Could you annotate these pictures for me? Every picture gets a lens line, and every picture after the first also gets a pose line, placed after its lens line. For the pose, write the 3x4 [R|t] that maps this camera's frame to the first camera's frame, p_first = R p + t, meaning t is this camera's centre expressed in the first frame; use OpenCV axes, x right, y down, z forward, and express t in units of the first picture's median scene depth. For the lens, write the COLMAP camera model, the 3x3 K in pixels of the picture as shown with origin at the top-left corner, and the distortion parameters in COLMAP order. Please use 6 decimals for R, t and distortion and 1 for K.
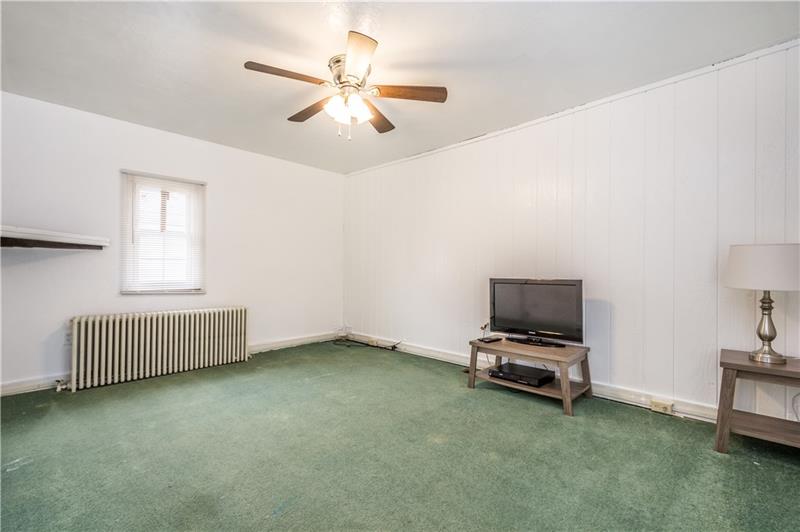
lens RADIAL K [[350.1, 0, 398.5], [0, 350.1, 266.3], [0, 0, 1]] dist [0.011992, -0.001823]
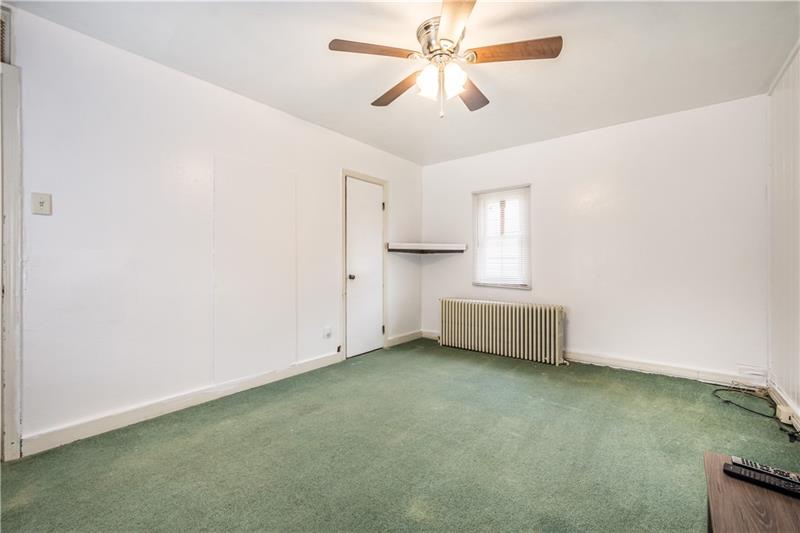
lens RADIAL K [[350.1, 0, 398.6], [0, 350.1, 264.4], [0, 0, 1]] dist [0.011992, -0.001823]
pose [[0.098742, -0.010437, -0.995058, 0.486668], [0.005801, 0.999934, -0.009913, 0.011258], [0.995096, -0.004794, 0.098796, 0.546036]]
